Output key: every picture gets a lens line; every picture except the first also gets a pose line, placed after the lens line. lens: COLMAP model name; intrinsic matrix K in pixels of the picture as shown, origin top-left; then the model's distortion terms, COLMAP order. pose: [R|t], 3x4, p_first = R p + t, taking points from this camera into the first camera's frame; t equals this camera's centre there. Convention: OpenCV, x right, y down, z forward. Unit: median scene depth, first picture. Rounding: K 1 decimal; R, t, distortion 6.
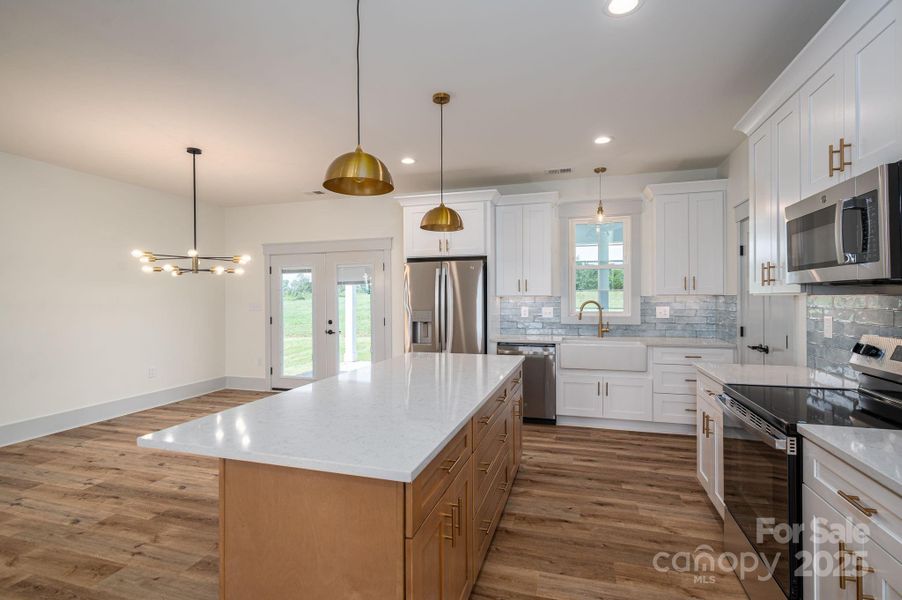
lens RADIAL K [[398.6, 0, 447.9], [0, 398.6, 298.9], [0, 0, 1]] dist [-0.000669, -0.000064]
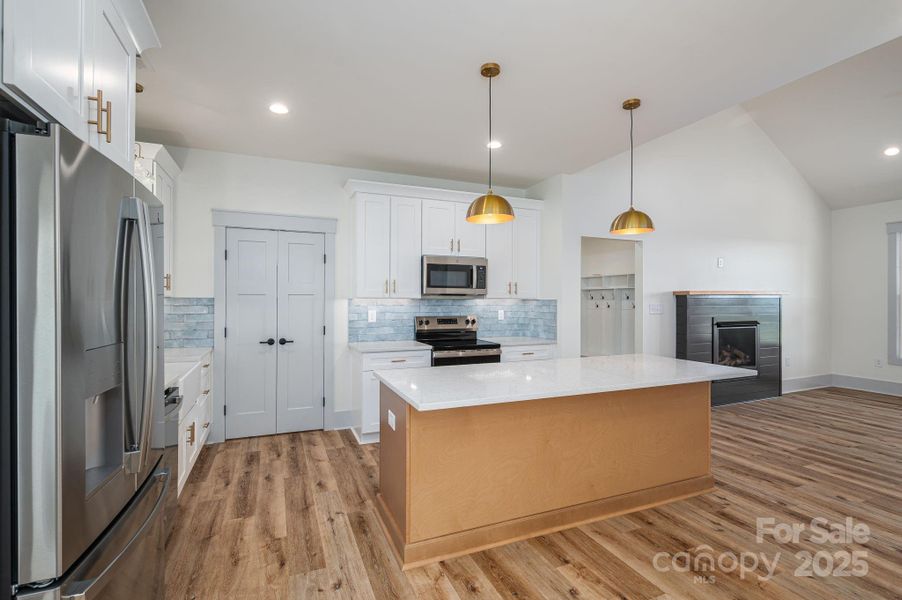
lens RADIAL K [[422.0, 0, 467.5], [0, 422.0, 299.8], [0, 0, 1]] dist [0.001843, 0.000855]
pose [[-0.652248, 0.002867, 0.758000, -0.643165], [0.000489, 0.999994, -0.003361, 0.000538], [-0.758005, -0.001821, -0.652246, 1.549886]]
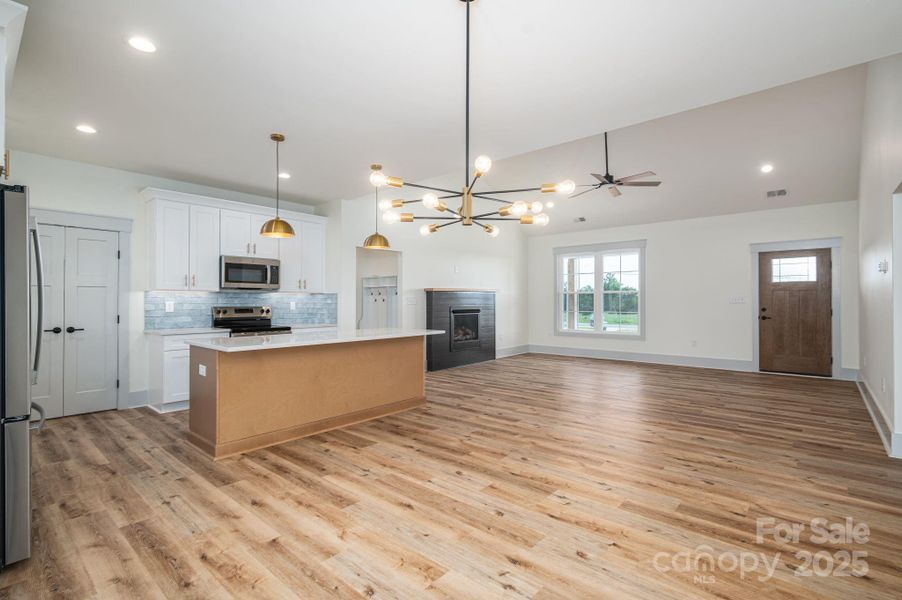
lens RADIAL K [[422.0, 0, 467.5], [0, 422.0, 299.8], [0, 0, 1]] dist [0.001843, 0.000855]
pose [[-0.915792, 0.009350, 0.401545, -1.092189], [0.006155, 0.999938, -0.009245, 0.050384], [-0.401607, -0.005995, -0.915793, 1.922078]]
